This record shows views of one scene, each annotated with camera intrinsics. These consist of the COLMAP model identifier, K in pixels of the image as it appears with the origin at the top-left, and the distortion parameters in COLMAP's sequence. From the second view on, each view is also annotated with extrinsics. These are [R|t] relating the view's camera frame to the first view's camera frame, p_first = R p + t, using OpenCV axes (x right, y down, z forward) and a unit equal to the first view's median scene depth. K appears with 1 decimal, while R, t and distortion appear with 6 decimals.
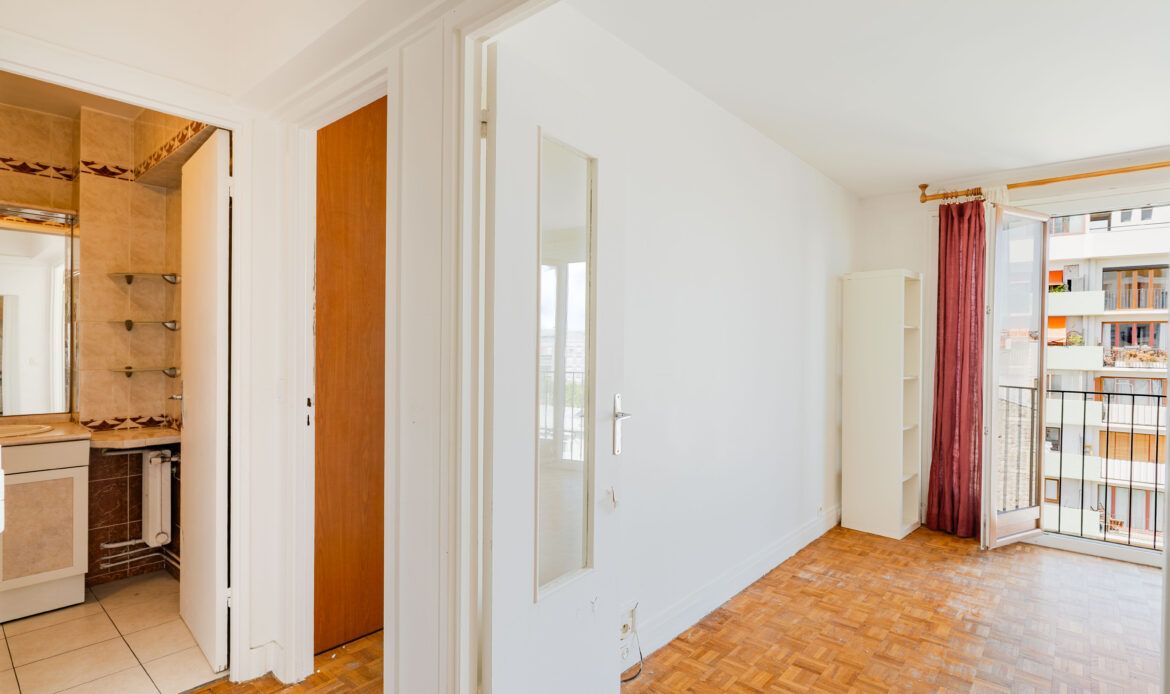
lens RADIAL K [[572.8, 0, 581.5], [0, 572.8, 360.2], [0, 0, 1]] dist [0.001083, -0.001222]
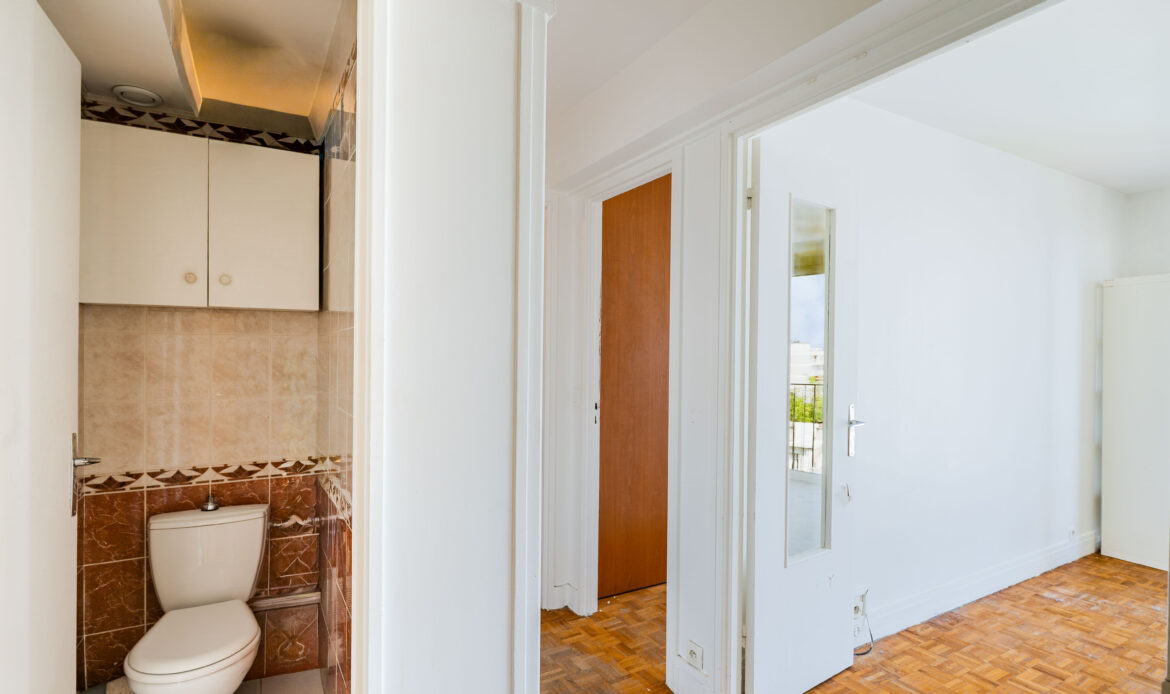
lens RADIAL K [[578.1, 0, 585.5], [0, 578.1, 366.0], [0, 0, 1]] dist [0.001592, 0.001249]
pose [[0.949097, 0.001173, -0.314983, -0.050660], [-0.002410, 0.999991, -0.003536, -0.009112], [0.314976, 0.004115, 0.949091, -0.184253]]
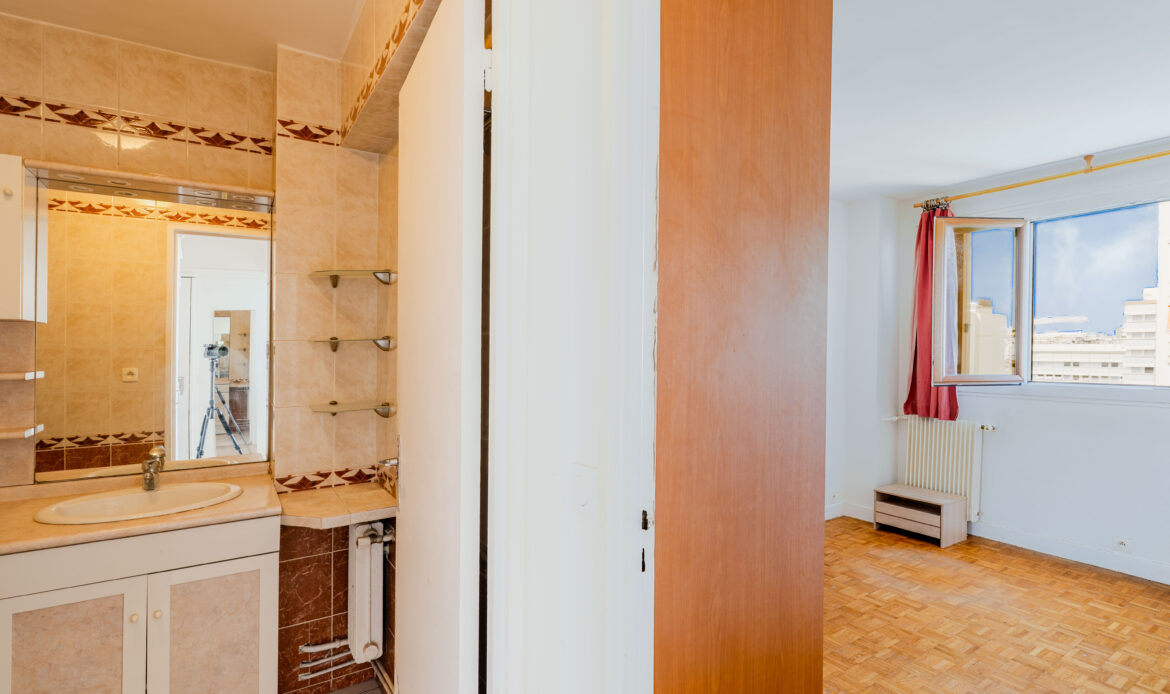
lens RADIAL K [[564.5, 0, 582.7], [0, 564.5, 349.7], [0, 0, 1]] dist [0.003420, -0.001052]
pose [[0.958954, -0.011347, -0.283335, -0.292766], [0.004991, 0.999720, -0.023144, -0.036851], [0.283519, 0.020780, 0.958742, 0.414216]]
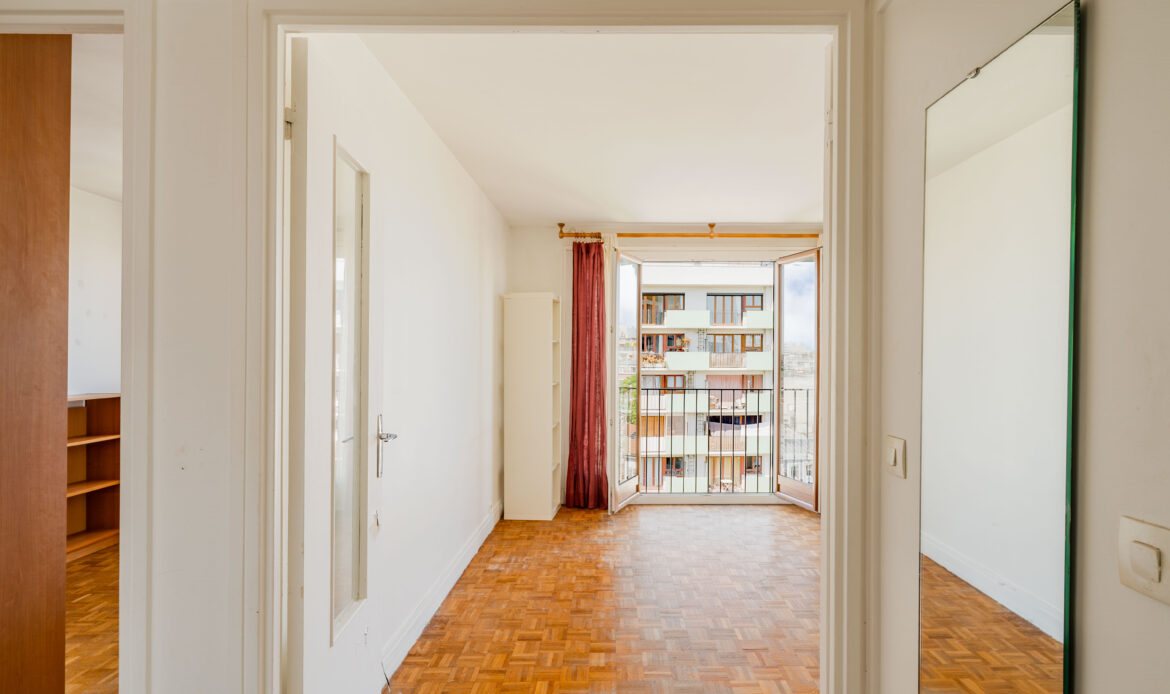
lens RADIAL K [[596.9, 0, 608.4], [0, 596.9, 360.0], [0, 0, 1]] dist [0.001728, 0.000603]
pose [[0.753788, -0.016180, 0.656919, -0.189880], [0.024766, 0.999686, -0.003796, -0.012709], [-0.656651, 0.019131, 0.753952, -0.017960]]
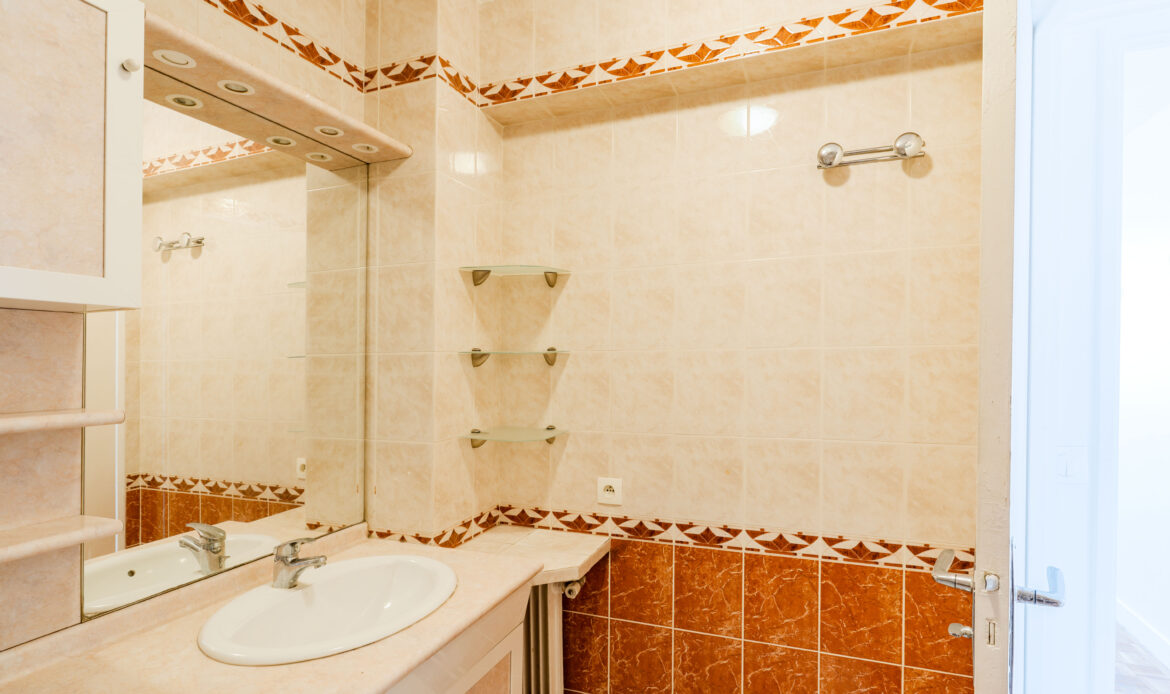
lens RADIAL K [[578.1, 0, 585.5], [0, 578.1, 366.0], [0, 0, 1]] dist [0.001592, 0.001249]
pose [[0.942397, -0.018533, 0.333983, -0.903547], [0.024297, 0.999619, -0.013090, -0.042982], [-0.333613, 0.020451, 0.942488, 0.429908]]
